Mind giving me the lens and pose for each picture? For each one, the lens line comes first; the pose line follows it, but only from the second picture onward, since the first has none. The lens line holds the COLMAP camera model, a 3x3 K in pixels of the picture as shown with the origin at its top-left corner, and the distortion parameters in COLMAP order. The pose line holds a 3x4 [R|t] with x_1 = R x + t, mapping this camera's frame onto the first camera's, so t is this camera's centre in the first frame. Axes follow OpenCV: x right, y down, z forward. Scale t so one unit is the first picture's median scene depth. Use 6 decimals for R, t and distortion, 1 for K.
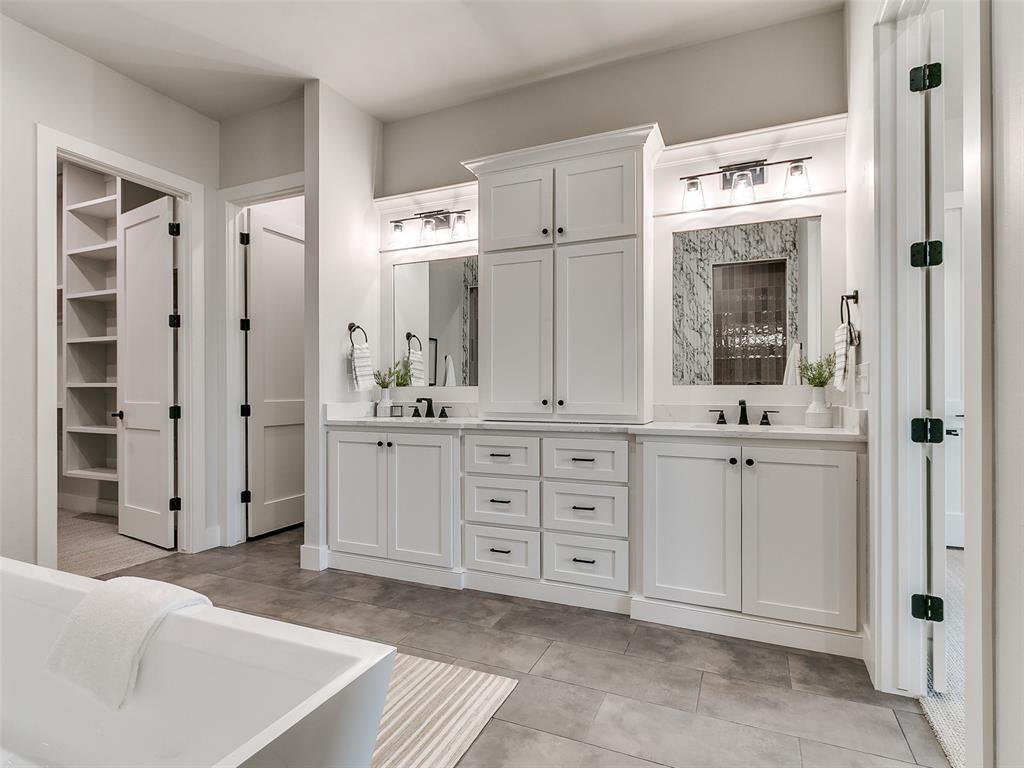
lens RADIAL K [[533.5, 0, 517.9], [0, 533.5, 385.7], [0, 0, 1]] dist [0.001832, -0.000354]
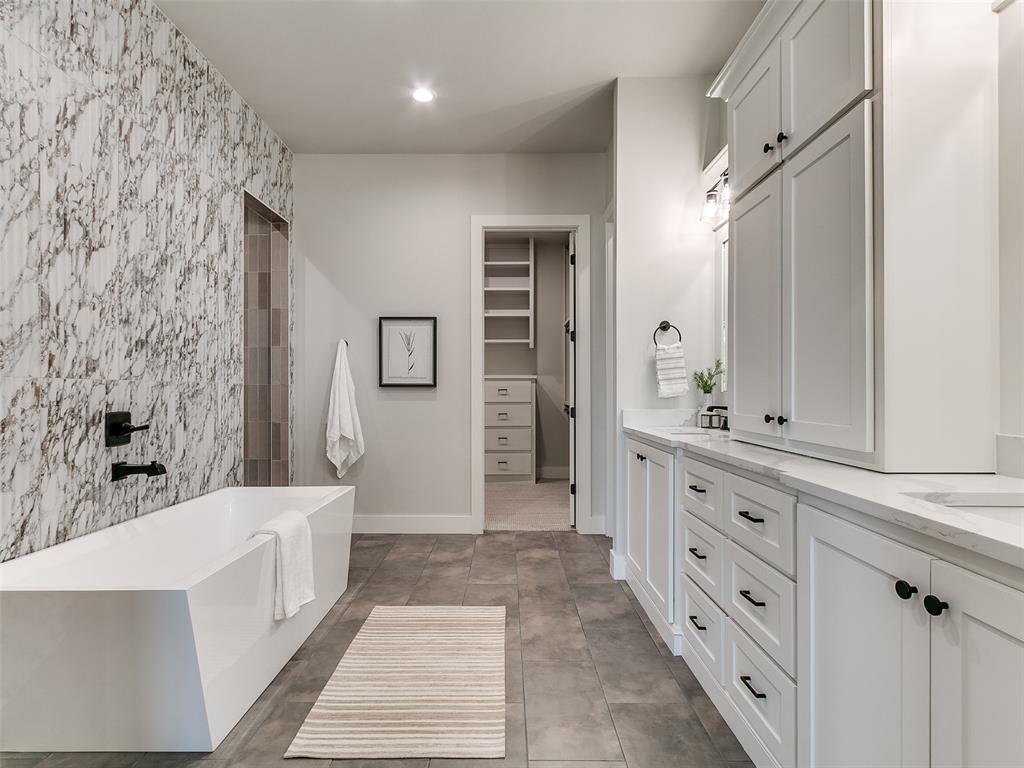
lens RADIAL K [[551.1, 0, 503.4], [0, 551.1, 390.7], [0, 0, 1]] dist [0.013238, 0.006368]
pose [[0.386497, 0.000763, -0.922290, 0.530566], [0.007831, 0.999961, 0.004109, -0.007105], [0.922257, -0.008811, 0.386476, 0.457091]]
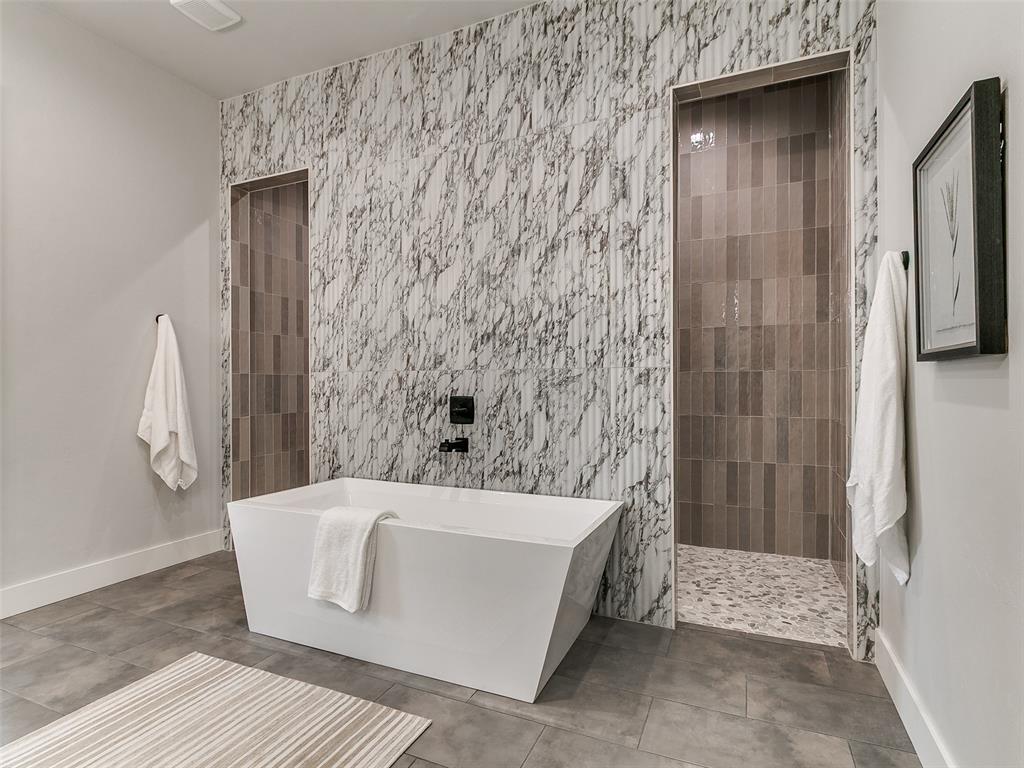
lens RADIAL K [[533.5, 0, 525.7], [0, 533.5, 388.4], [0, 0, 1]] dist [0.001832, -0.000354]
pose [[-0.999989, 0.004762, 0.000555, -0.549125], [0.004763, 0.999987, 0.001884, 0.007560], [-0.000546, 0.001887, -0.999998, 1.202748]]
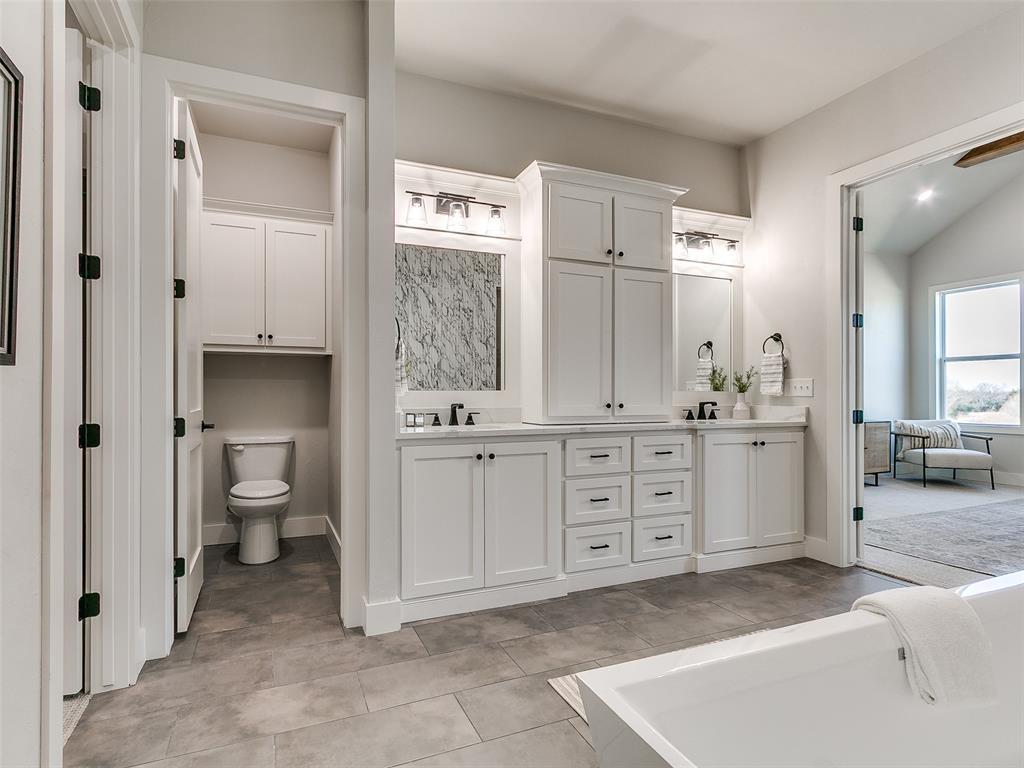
lens RADIAL K [[533.5, 0, 499.6], [0, 533.5, 388.4], [0, 0, 1]] dist [0.001832, -0.000354]
pose [[0.692677, 0.009500, 0.721185, -0.901844], [-0.005415, 0.999954, -0.007971, 0.005033], [-0.721227, 0.001616, 0.692696, 0.396572]]
